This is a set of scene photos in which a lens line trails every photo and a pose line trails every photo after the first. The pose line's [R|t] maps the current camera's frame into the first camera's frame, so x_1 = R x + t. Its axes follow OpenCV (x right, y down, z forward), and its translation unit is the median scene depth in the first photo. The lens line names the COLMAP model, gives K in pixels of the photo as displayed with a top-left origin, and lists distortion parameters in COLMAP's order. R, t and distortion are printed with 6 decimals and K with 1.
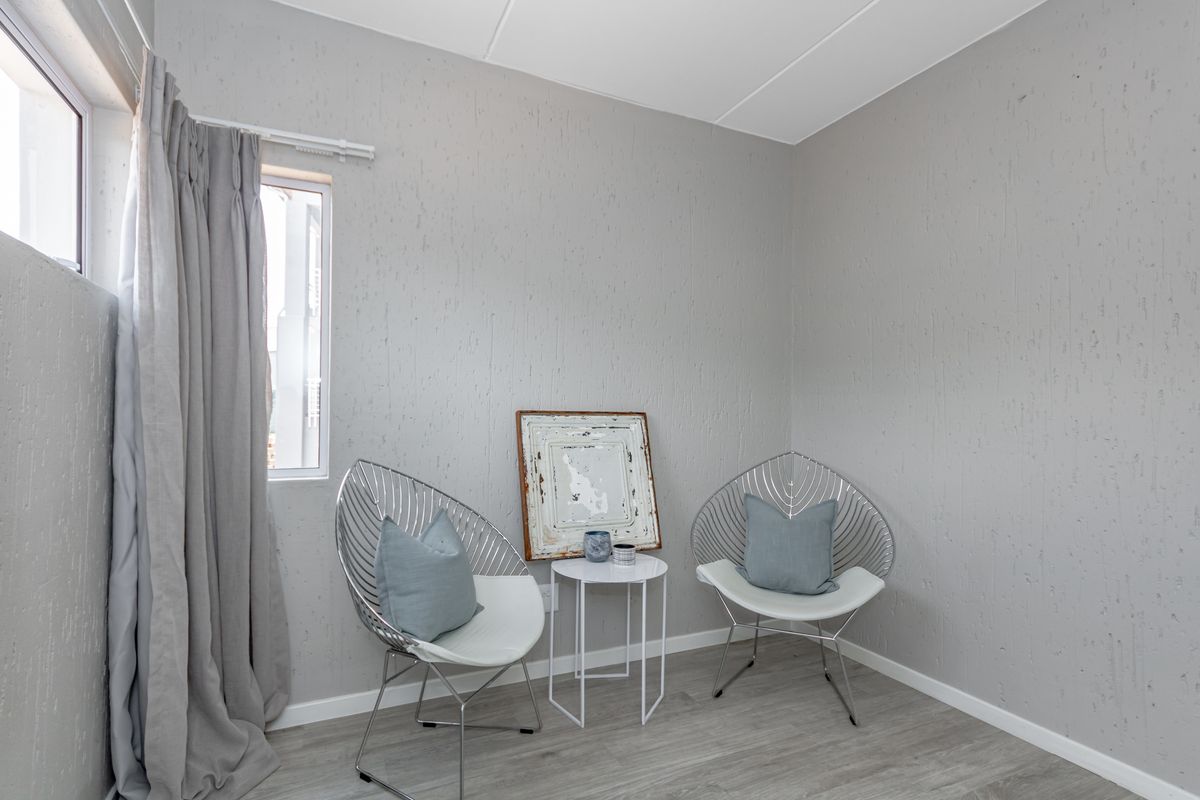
lens RADIAL K [[577.2, 0, 596.7], [0, 577.2, 420.7], [0, 0, 1]] dist [0.003448, 0.000792]
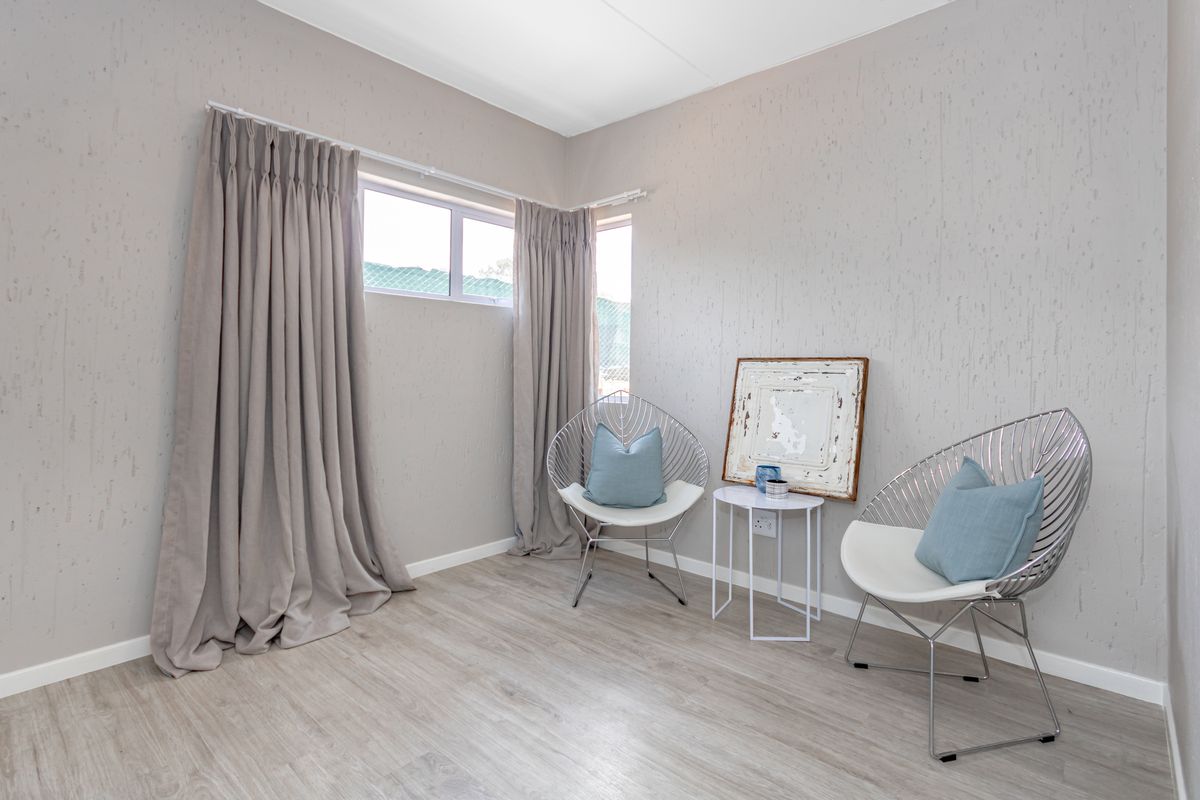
lens RADIAL K [[589.9, 0, 598.8], [0, 589.9, 374.5], [0, 0, 1]] dist [-0.000858, -0.000577]
pose [[0.395777, -0.004444, -0.918336, 0.889250], [-0.019491, 0.999722, -0.013238, 0.039096], [0.918140, 0.023138, 0.395581, 0.250611]]
